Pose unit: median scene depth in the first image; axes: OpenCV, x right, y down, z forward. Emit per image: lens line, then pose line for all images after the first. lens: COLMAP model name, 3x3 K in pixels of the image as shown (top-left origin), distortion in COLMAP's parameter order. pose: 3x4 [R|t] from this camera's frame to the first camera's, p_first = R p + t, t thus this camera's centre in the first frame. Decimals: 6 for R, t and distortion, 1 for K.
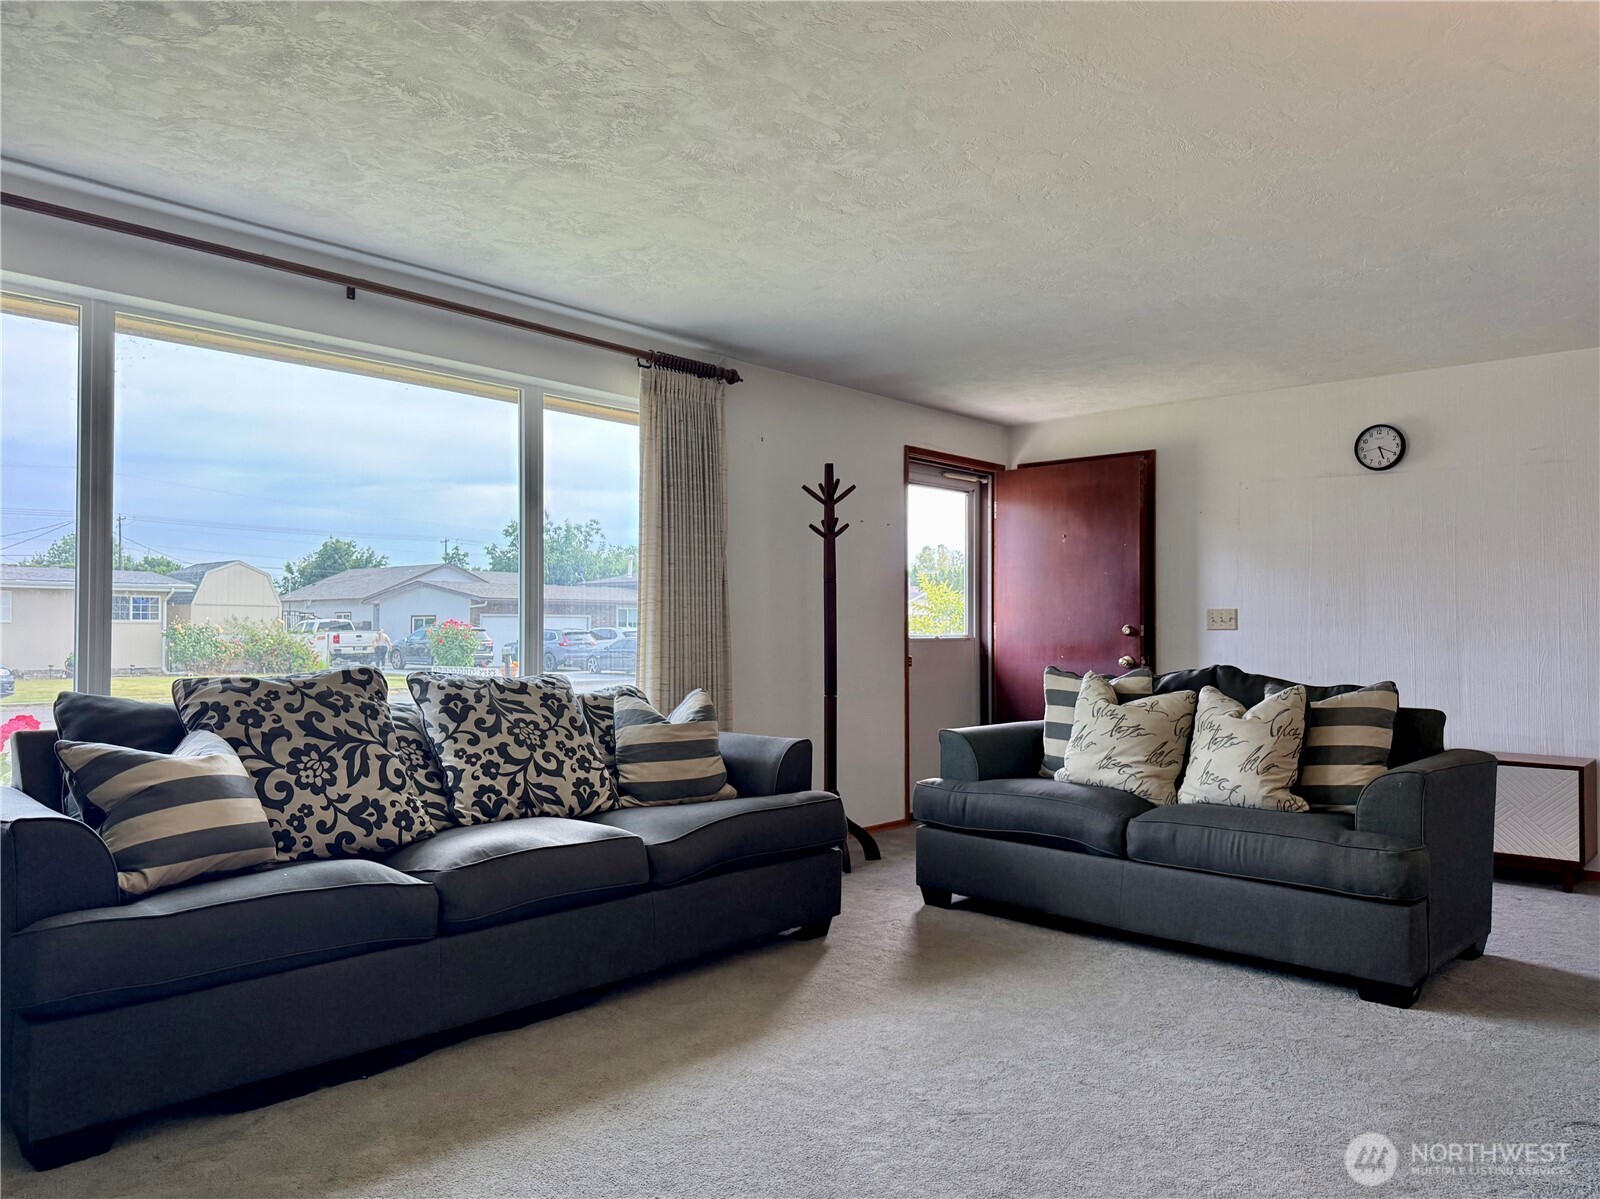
lens RADIAL K [[1120.9, 0, 796.1], [0, 1120.9, 599.2], [0, 0, 1]] dist [0.158121, -0.302105]
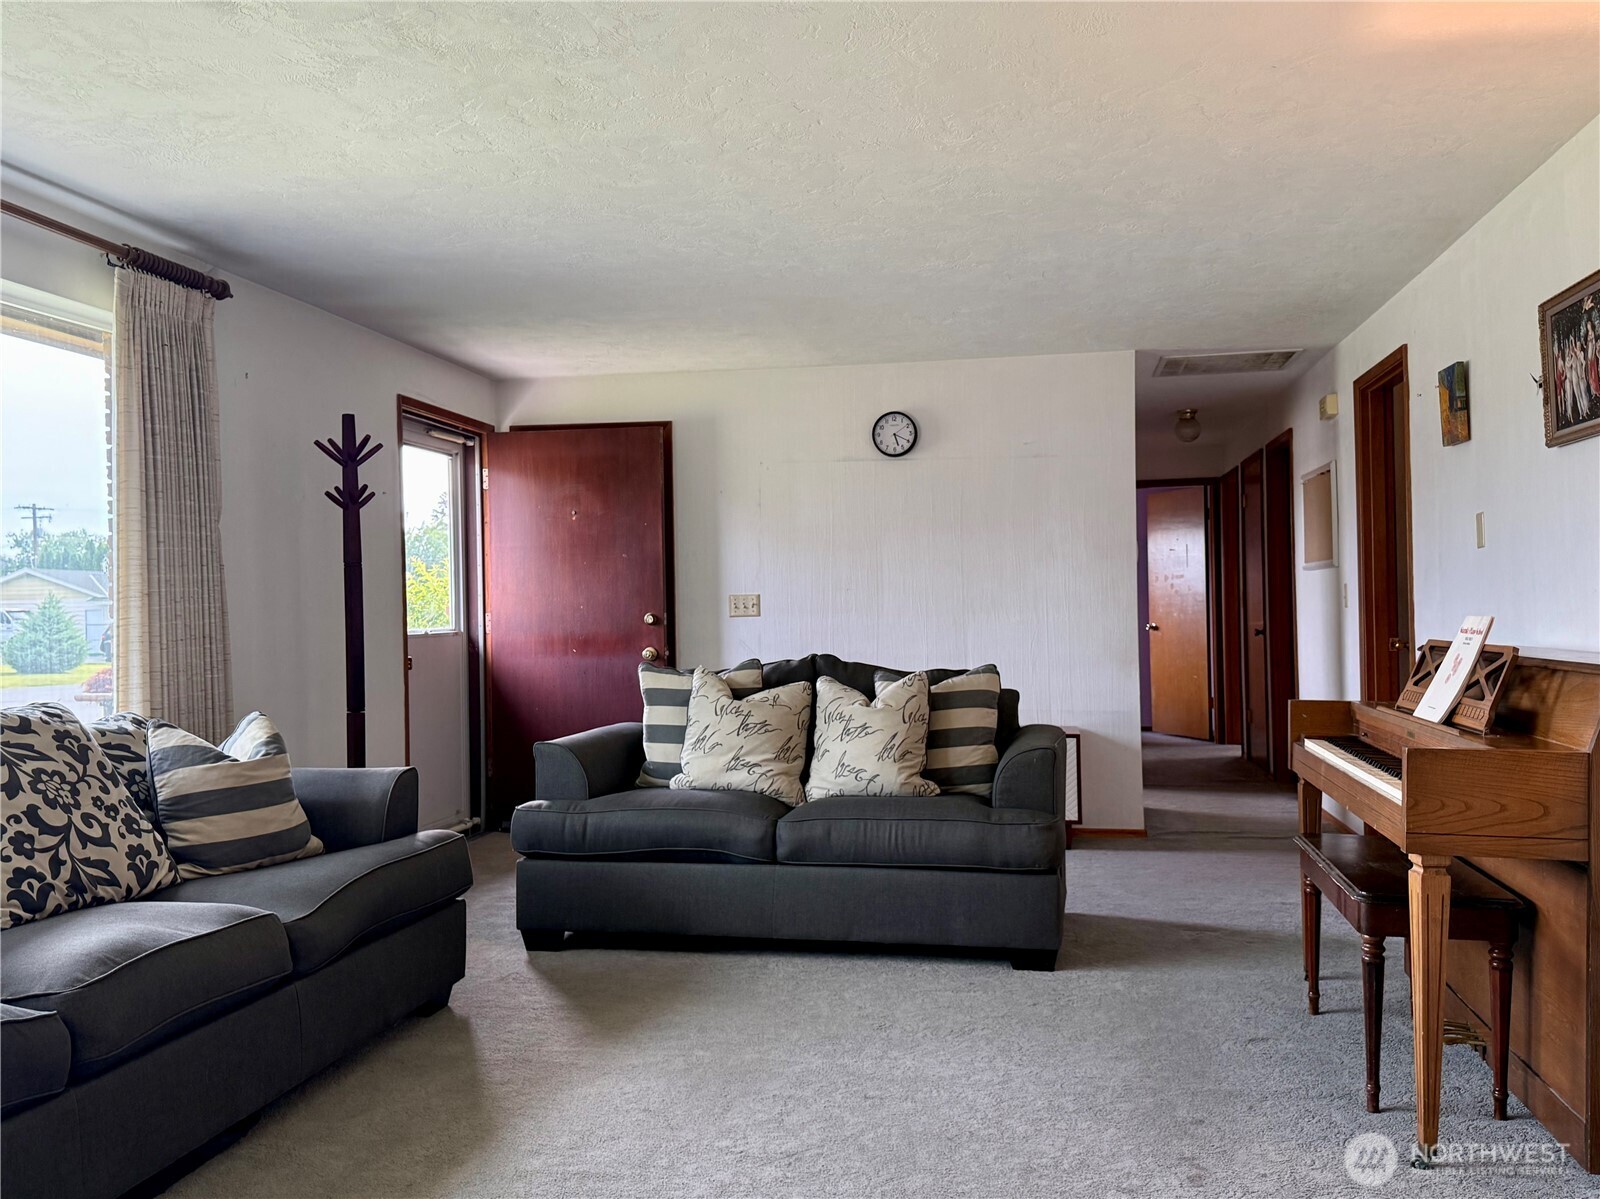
lens RADIAL K [[1326.7, 0, 800.0], [0, 1326.7, 599.5], [0, 0, 1]] dist [0.135175, -0.250031]
pose [[0.850475, -0.013445, 0.525844, -0.264274], [0.005263, 0.999841, 0.017053, -0.008854], [-0.525990, -0.011736, 0.850410, 0.052828]]
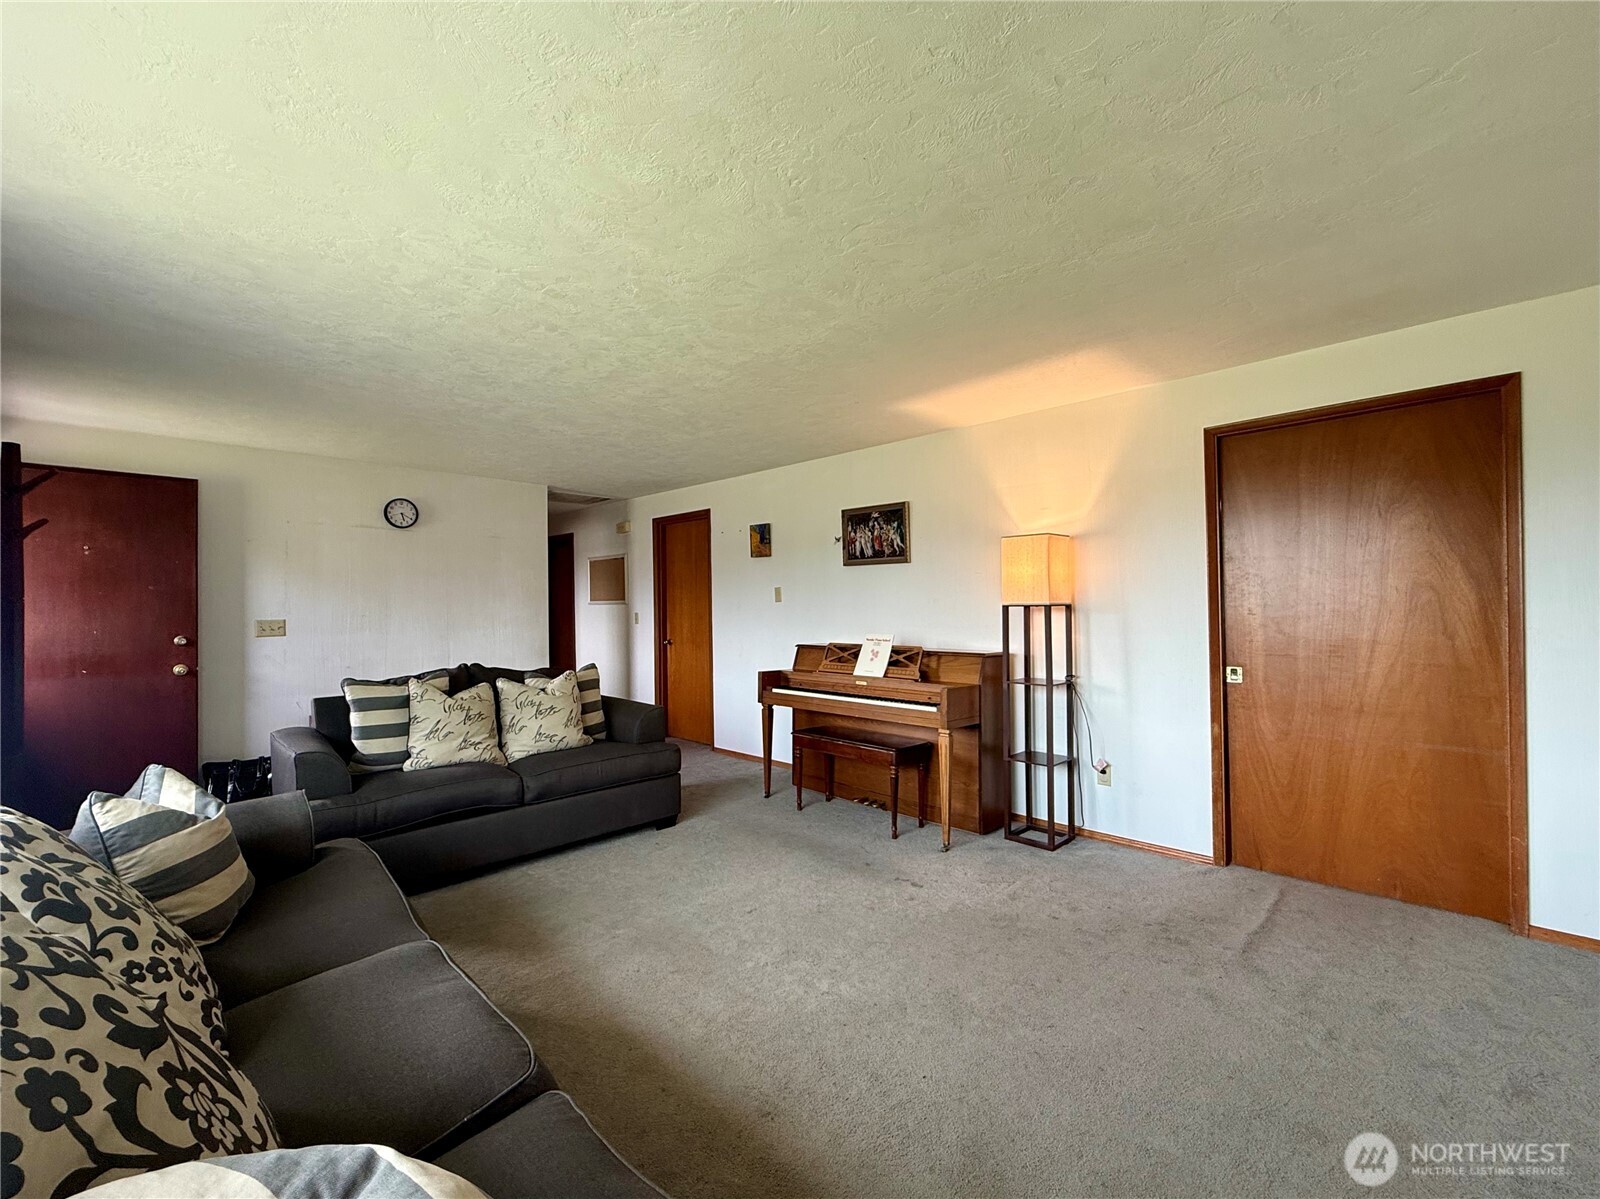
lens RADIAL K [[666.7, 0, 790.0], [0, 666.7, 595.5], [0, 0, 1]] dist [0.001535, 0.000087]
pose [[0.047548, 0.009507, 0.998824, -0.518396], [-0.015287, 0.999845, -0.008789, -0.031320], [-0.998752, -0.014851, 0.047686, 0.617137]]
